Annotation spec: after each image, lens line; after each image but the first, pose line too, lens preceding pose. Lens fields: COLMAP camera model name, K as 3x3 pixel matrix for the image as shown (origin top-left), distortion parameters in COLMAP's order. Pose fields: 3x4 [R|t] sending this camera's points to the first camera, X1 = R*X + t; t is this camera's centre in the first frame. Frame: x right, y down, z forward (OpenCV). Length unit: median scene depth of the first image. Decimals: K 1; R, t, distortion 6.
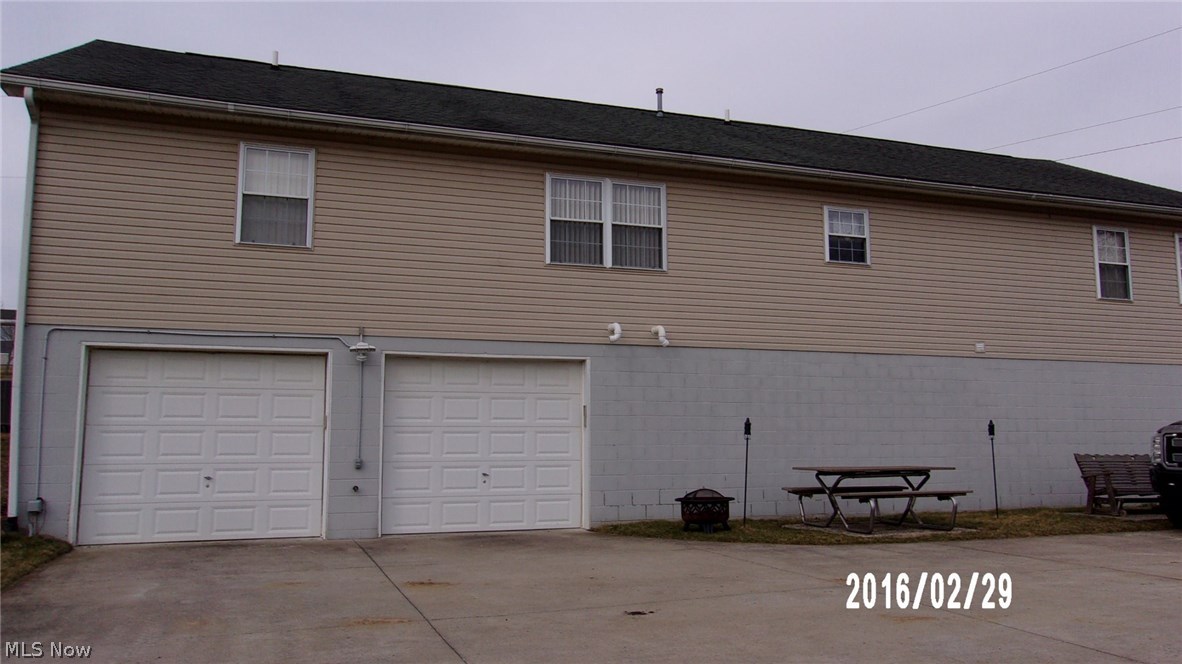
lens RADIAL K [[916.5, 0, 591.6], [0, 916.5, 328.6], [0, 0, 1]] dist [0.000375, 0.005459]
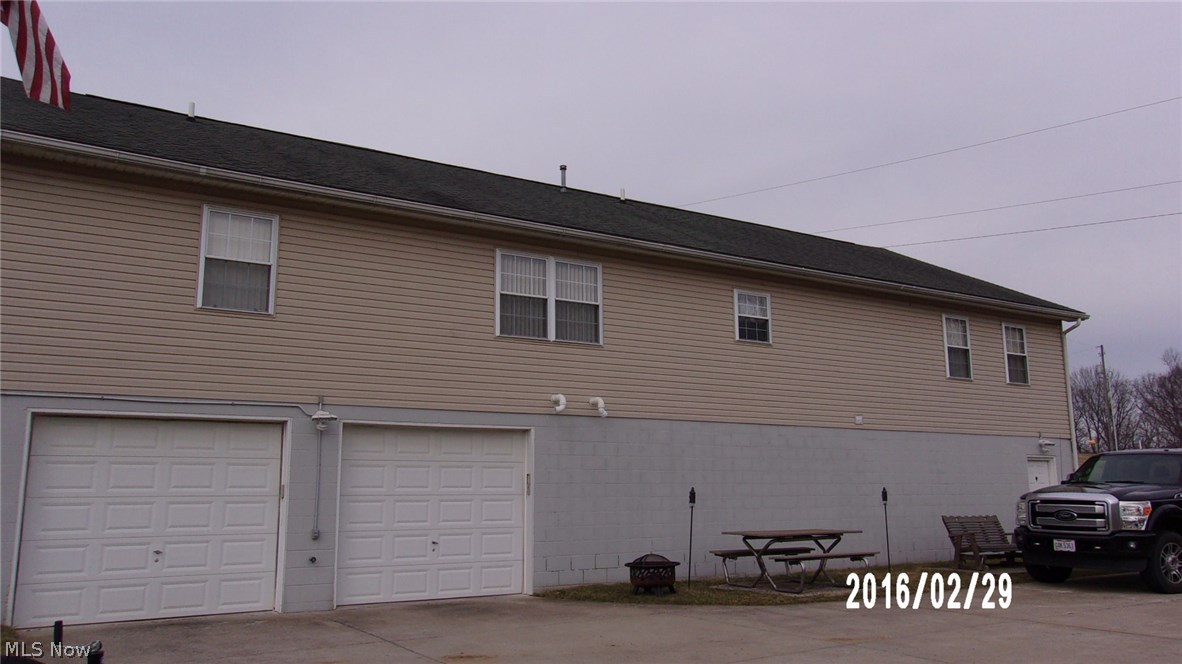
lens RADIAL K [[916.5, 0, 588.7], [0, 916.5, 334.8], [0, 0, 1]] dist [0.000375, 0.005459]
pose [[0.976704, 0.033765, 0.211916, -0.171323], [-0.023533, 0.998441, -0.050623, -0.022808], [-0.213295, 0.044457, 0.975976, -0.035556]]
